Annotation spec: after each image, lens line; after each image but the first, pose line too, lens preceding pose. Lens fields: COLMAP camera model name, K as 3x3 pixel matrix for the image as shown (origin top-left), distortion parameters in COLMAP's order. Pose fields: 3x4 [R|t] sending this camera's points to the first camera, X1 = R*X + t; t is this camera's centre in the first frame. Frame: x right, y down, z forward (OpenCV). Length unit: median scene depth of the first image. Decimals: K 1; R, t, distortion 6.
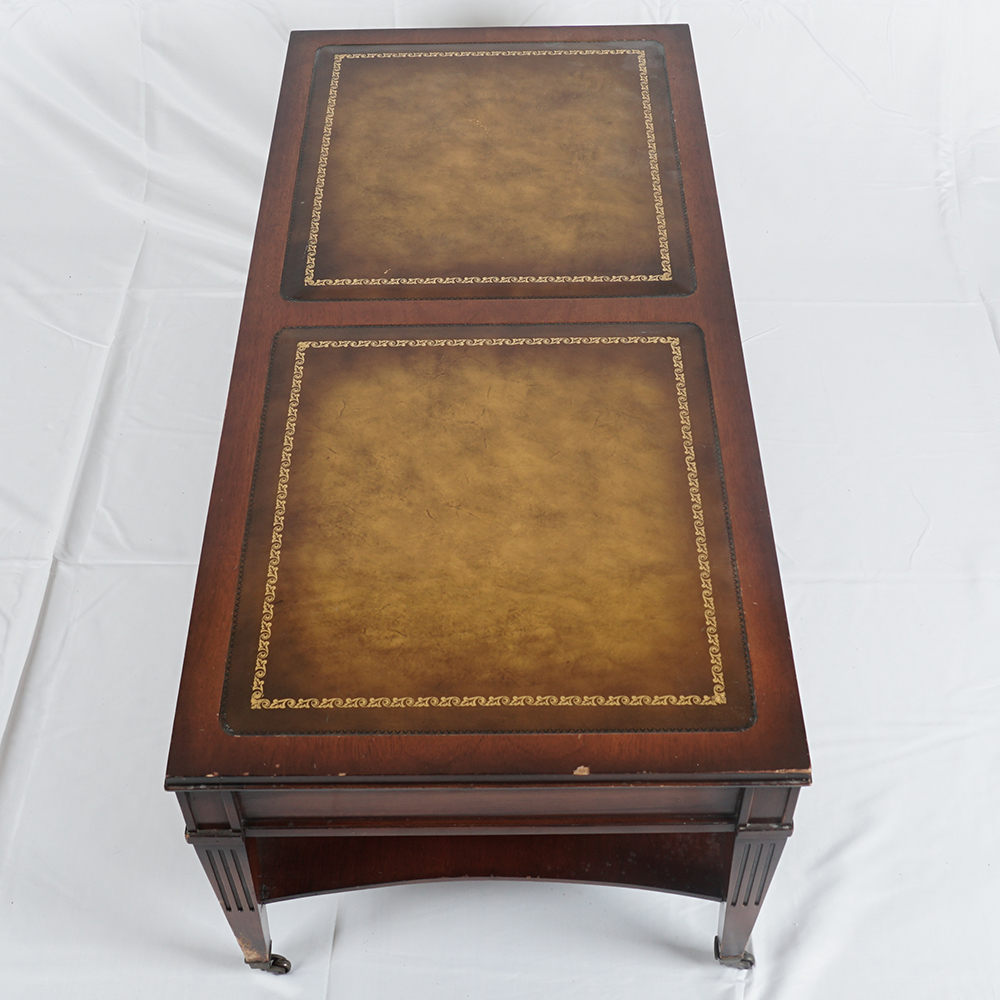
lens RADIAL K [[1464.5, 0, 500.5], [0, 1464.5, 496.2], [0, 0, 1]] dist [-0.045706, 0.000000]
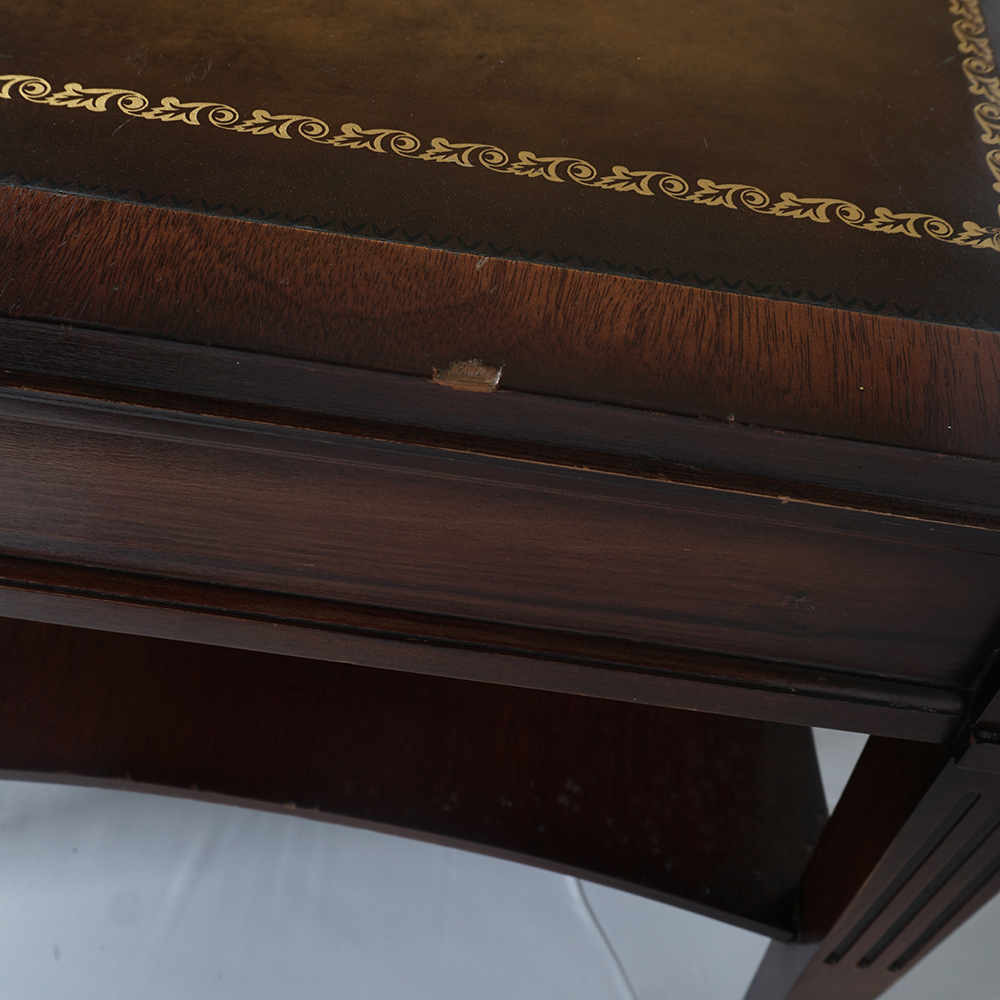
lens RADIAL K [[1516.0, 0, 495.4], [0, 1516.0, 503.5], [0, 0, 1]] dist [-0.023812, 0.000000]
pose [[0.987374, 0.152547, 0.042676, 0.049673], [-0.154329, 0.987121, 0.042128, 0.185496], [-0.035700, -0.048182, 0.998200, 0.711099]]
